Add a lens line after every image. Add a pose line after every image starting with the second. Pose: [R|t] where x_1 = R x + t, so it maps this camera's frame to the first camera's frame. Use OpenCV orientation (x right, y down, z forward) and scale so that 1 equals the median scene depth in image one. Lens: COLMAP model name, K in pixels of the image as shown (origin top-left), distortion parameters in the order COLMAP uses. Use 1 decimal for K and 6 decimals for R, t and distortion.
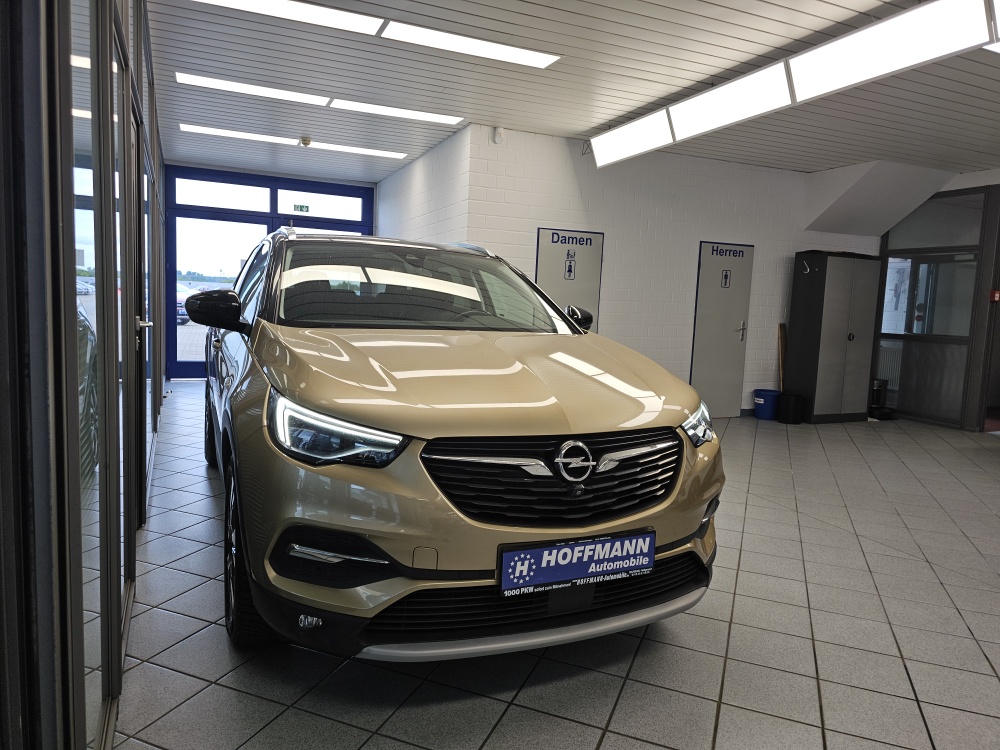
lens RADIAL K [[686.2, 0, 502.3], [0, 686.2, 380.9], [0, 0, 1]] dist [0.058643, -0.063230]
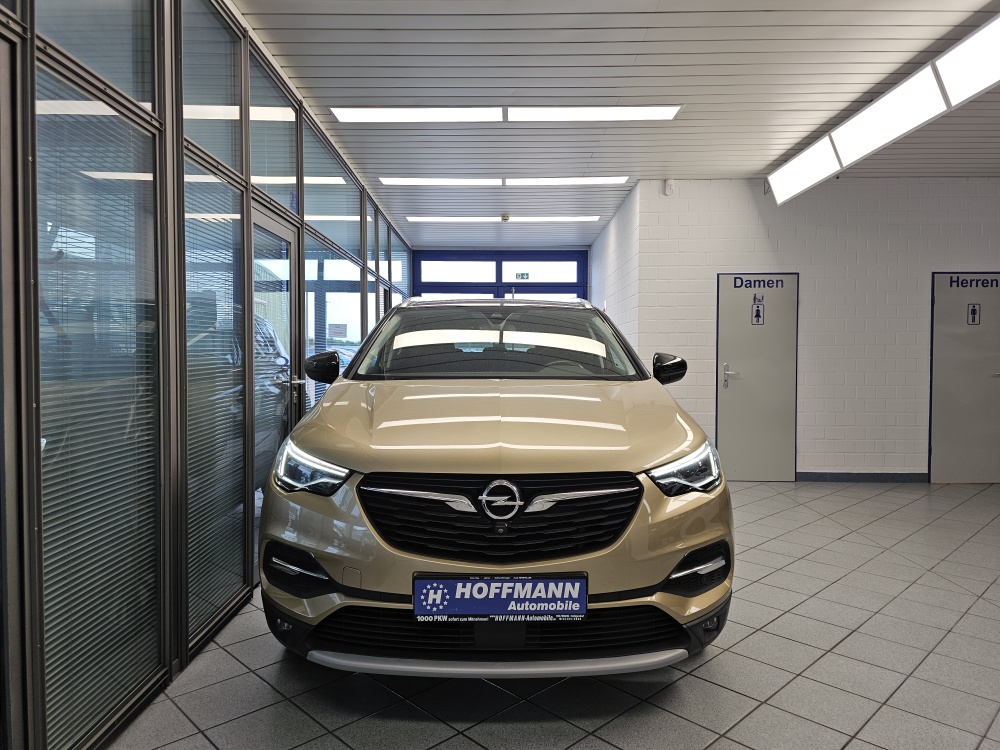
lens RADIAL K [[686.2, 0, 497.5], [0, 686.2, 380.9], [0, 0, 1]] dist [0.058643, -0.063230]
pose [[0.908592, -0.024676, -0.416956, 0.241317], [-0.009908, 0.996699, -0.080576, 0.009198], [0.417568, 0.077342, 0.905348, 0.016335]]
